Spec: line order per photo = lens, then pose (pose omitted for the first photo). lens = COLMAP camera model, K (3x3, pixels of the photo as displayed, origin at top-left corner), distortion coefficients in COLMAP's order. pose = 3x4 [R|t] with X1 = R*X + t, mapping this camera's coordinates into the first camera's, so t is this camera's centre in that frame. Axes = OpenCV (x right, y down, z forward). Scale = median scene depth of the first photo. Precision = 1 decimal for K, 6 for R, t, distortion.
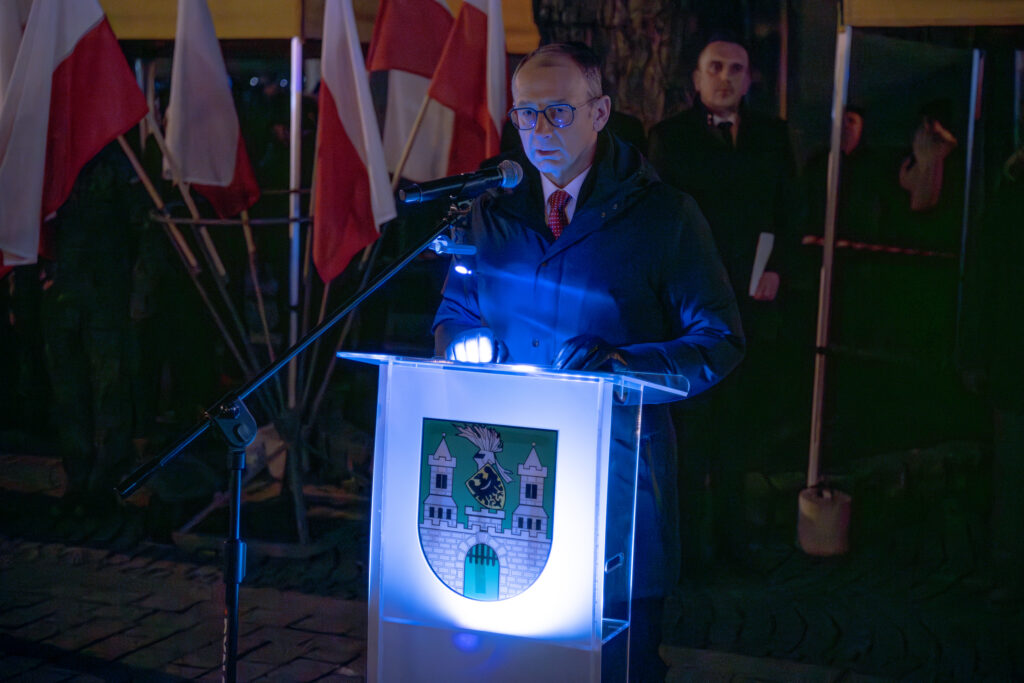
lens RADIAL K [[1638.8, 0, 510.4], [0, 1638.8, 347.5], [0, 0, 1]] dist [0.259323, 0.000000]
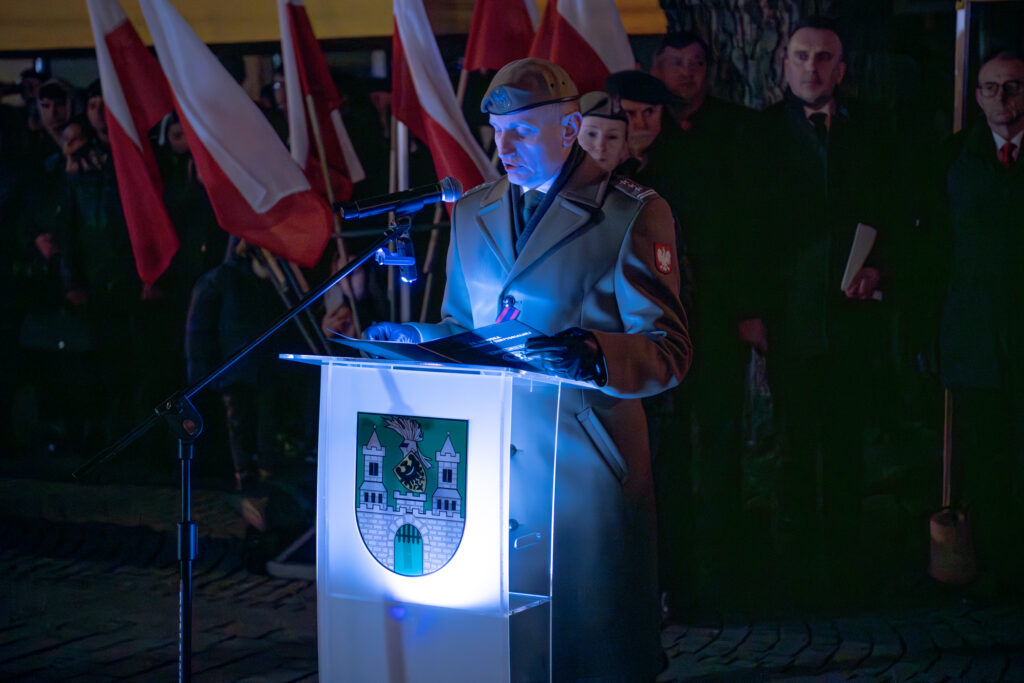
lens RADIAL K [[2021.0, 0, 513.3], [0, 2021.0, 337.2], [0, 0, 1]] dist [0.413784, 0.000000]
pose [[0.990415, -0.020589, -0.136579, 0.243004], [0.017895, 0.999621, -0.020920, 0.022901], [0.136958, 0.018275, 0.990408, -0.351571]]
